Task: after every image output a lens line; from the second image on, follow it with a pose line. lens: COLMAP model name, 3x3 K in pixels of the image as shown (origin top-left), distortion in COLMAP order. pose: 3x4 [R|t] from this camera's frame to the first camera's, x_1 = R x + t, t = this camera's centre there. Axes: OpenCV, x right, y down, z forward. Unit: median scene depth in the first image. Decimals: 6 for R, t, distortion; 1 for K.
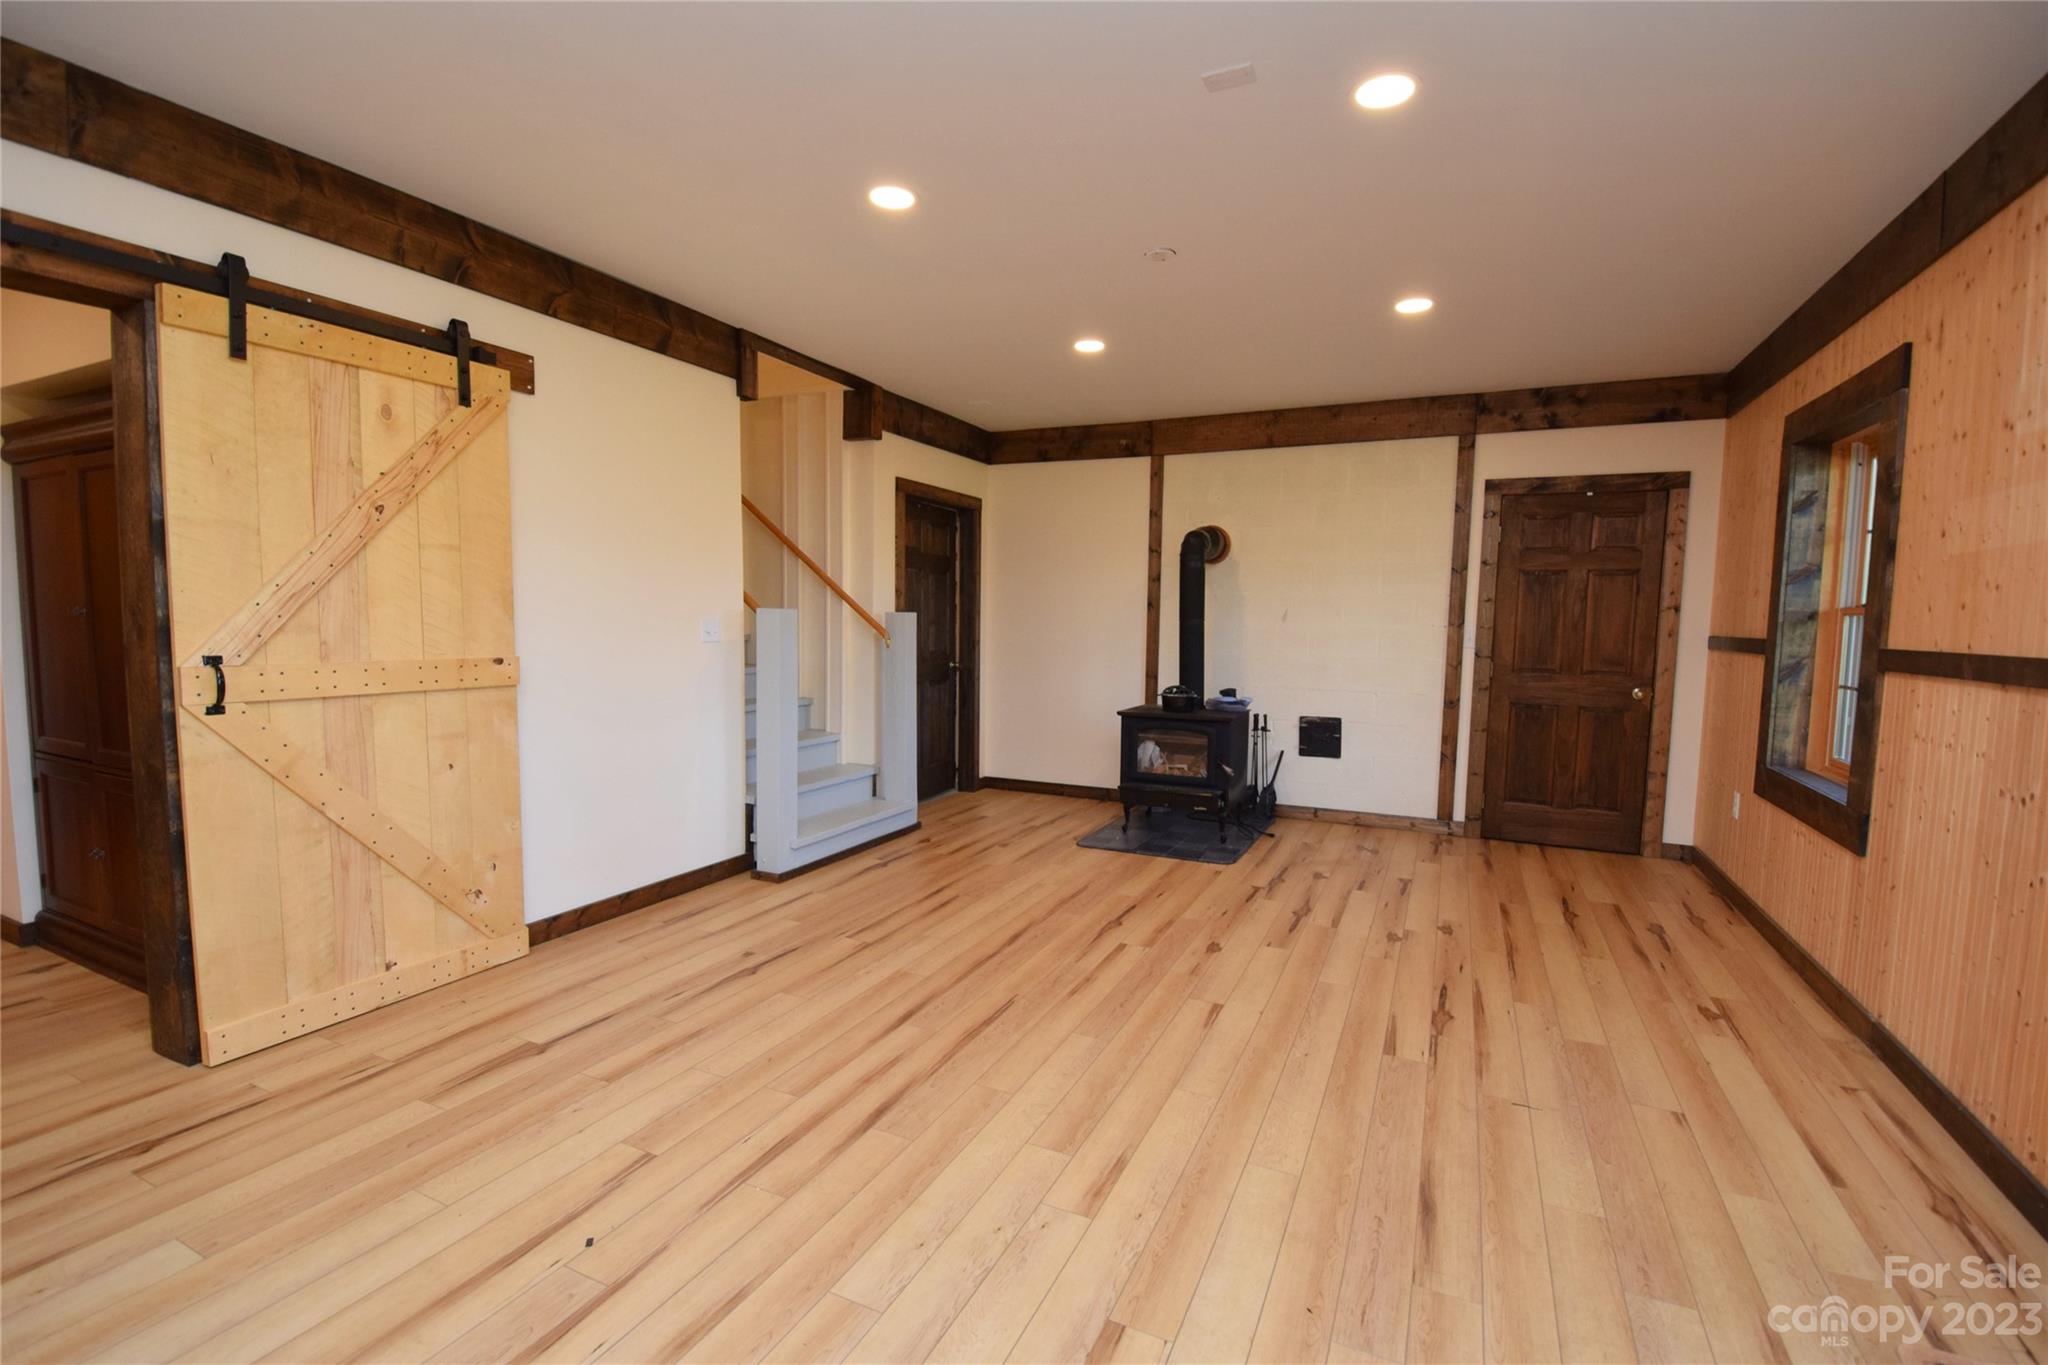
lens RADIAL K [[984.9, 0, 1017.0], [0, 984.9, 693.7], [0, 0, 1]] dist [-0.002560, -0.009156]
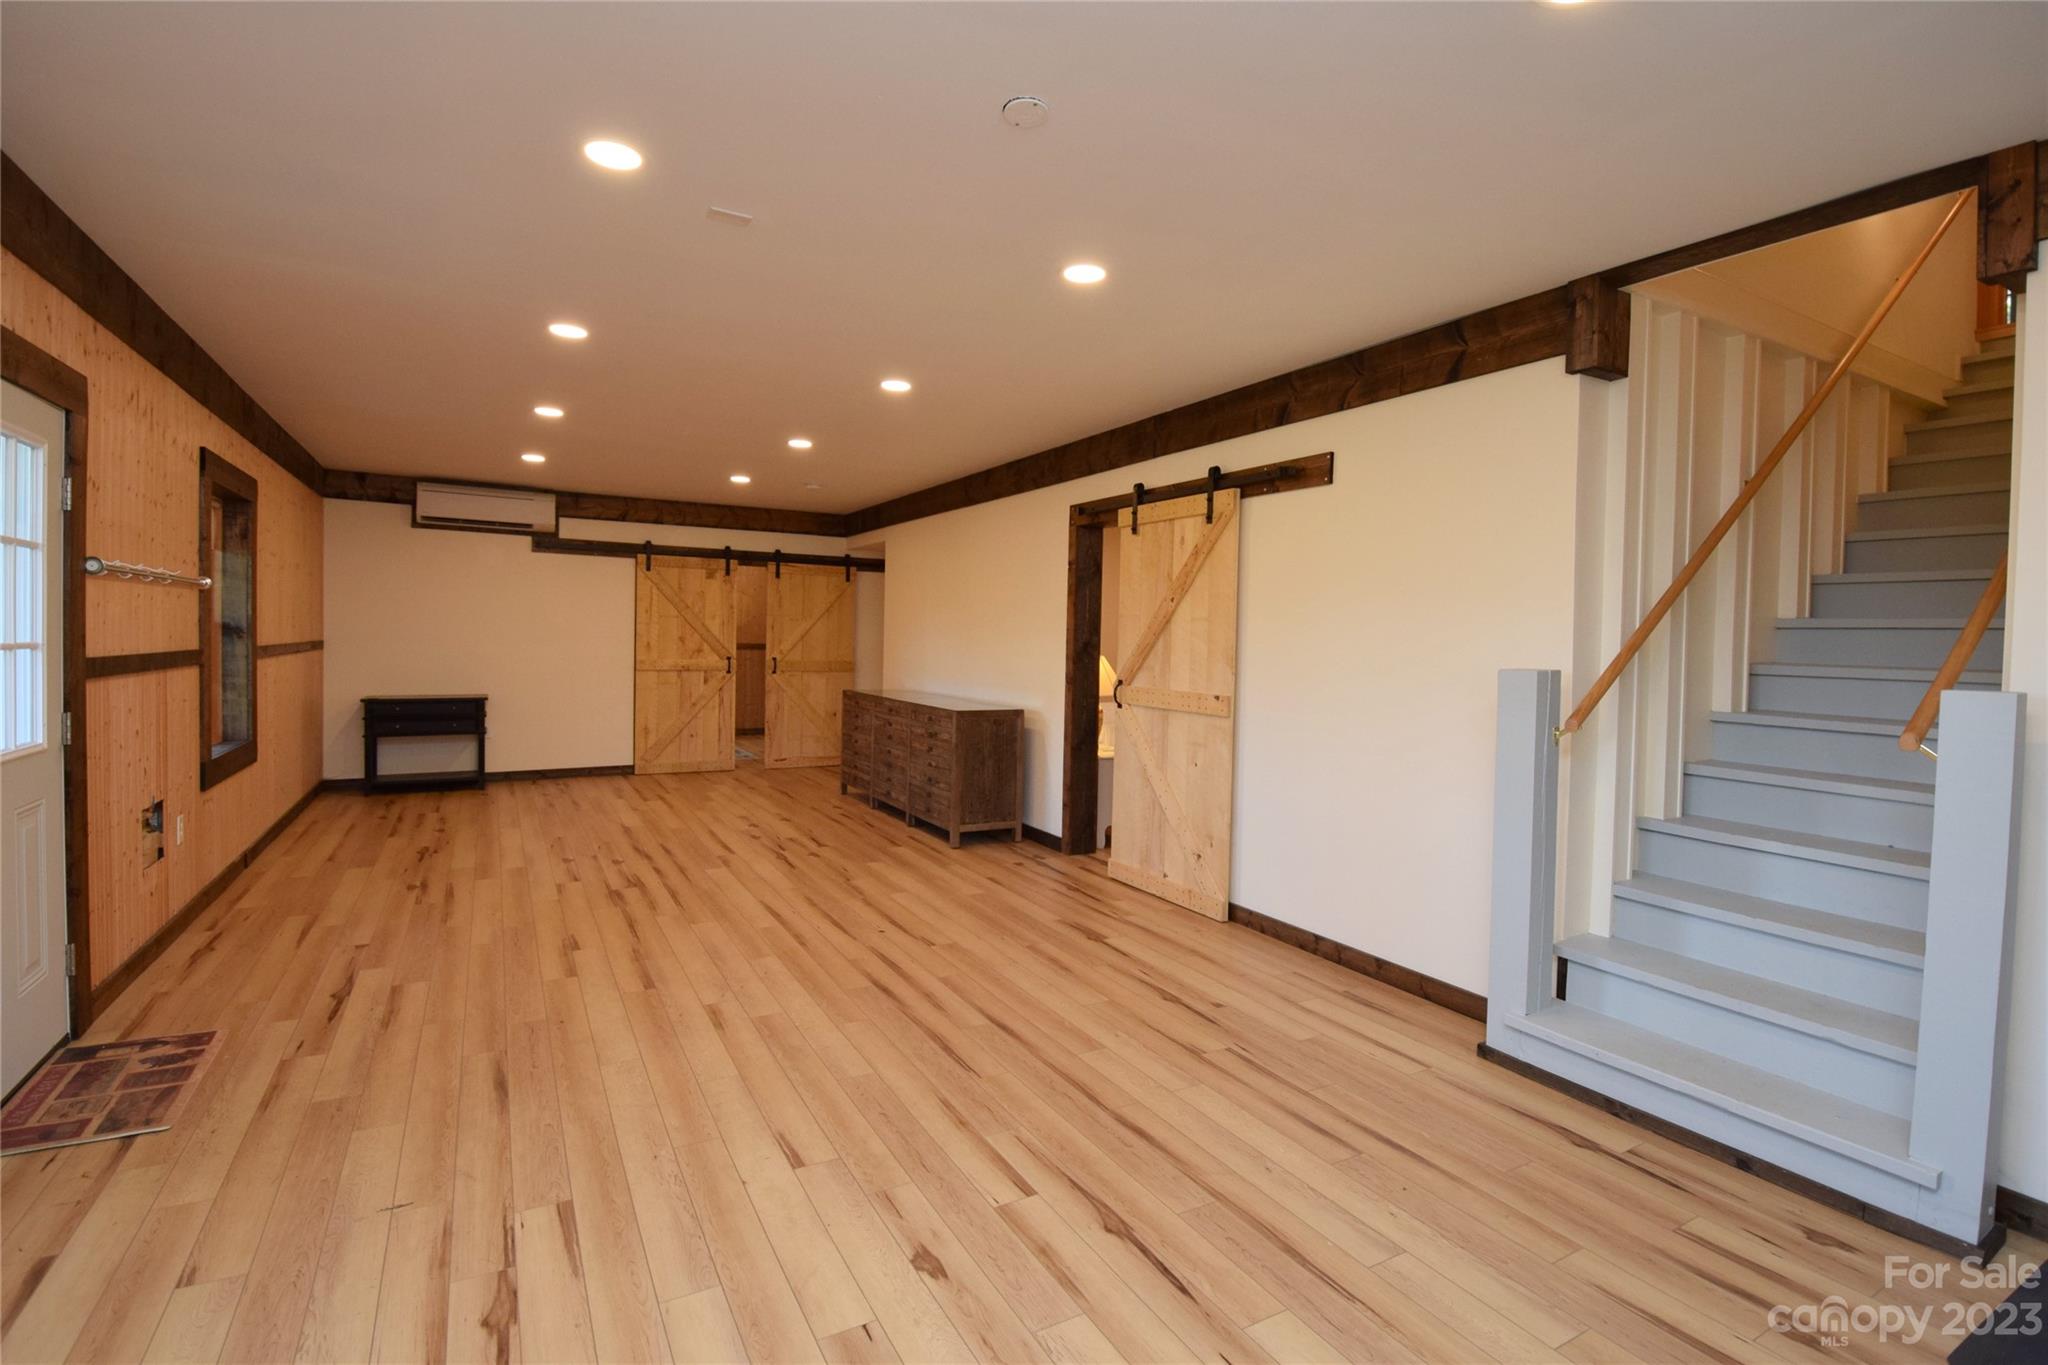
lens RADIAL K [[984.9, 0, 1031.3], [0, 984.9, 646.6], [0, 0, 1]] dist [-0.002560, -0.009156]
pose [[-0.603632, -0.018364, -0.797051, 0.733269], [-0.094156, 0.994380, 0.048397, -0.146198], [0.791683, 0.104262, -0.601969, 1.601853]]
